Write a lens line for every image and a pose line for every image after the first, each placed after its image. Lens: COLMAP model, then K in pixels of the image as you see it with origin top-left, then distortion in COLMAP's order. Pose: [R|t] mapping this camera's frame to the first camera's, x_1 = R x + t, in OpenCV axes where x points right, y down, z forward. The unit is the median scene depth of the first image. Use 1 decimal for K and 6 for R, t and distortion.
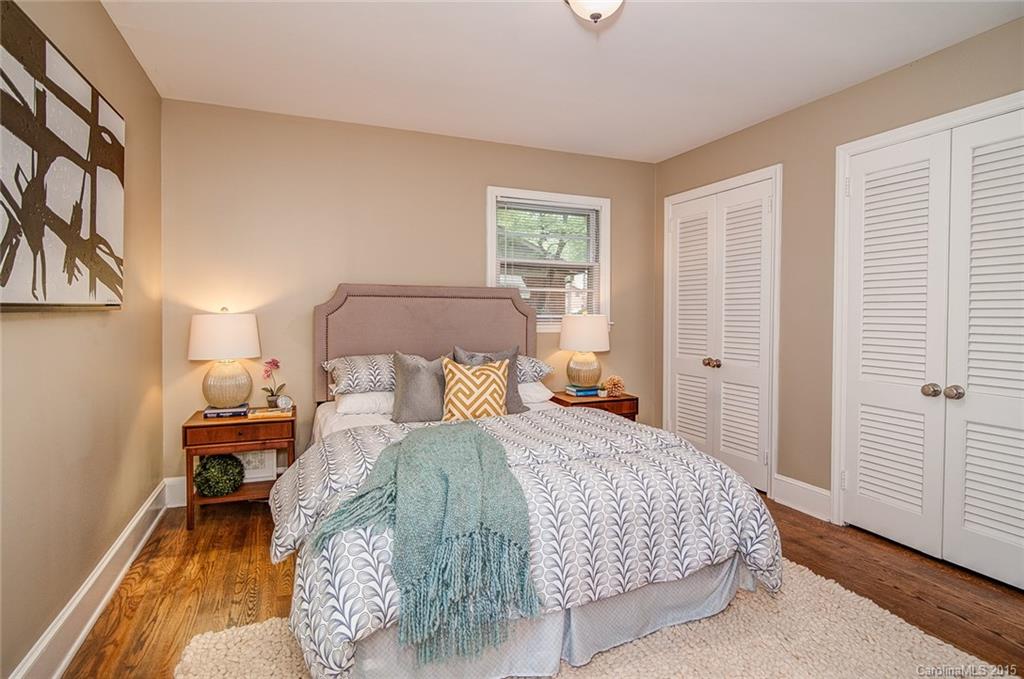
lens RADIAL K [[510.7, 0, 503.6], [0, 510.7, 323.4], [0, 0, 1]] dist [-0.004618, -0.000488]
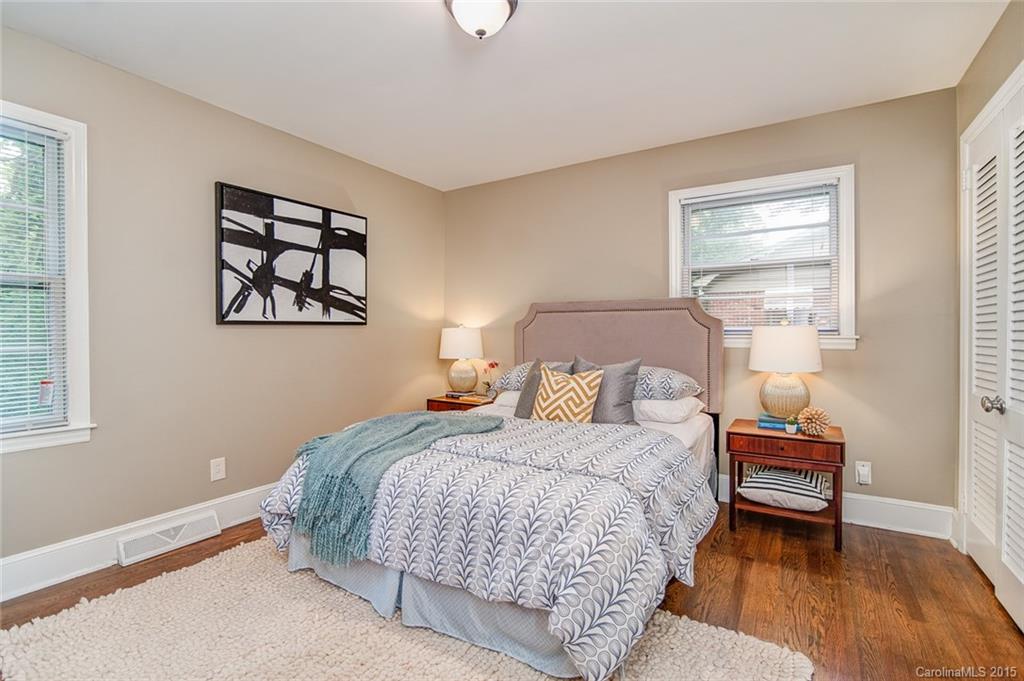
lens RADIAL K [[471.6, 0, 512.0], [0, 471.6, 340.5], [0, 0, 1]] dist [-0.017135, -0.000161]
pose [[0.590104, 0.007613, -0.807291, 0.695759], [-0.013851, 0.999904, -0.000696, 0.017173], [0.807208, 0.011592, 0.590153, 0.345068]]
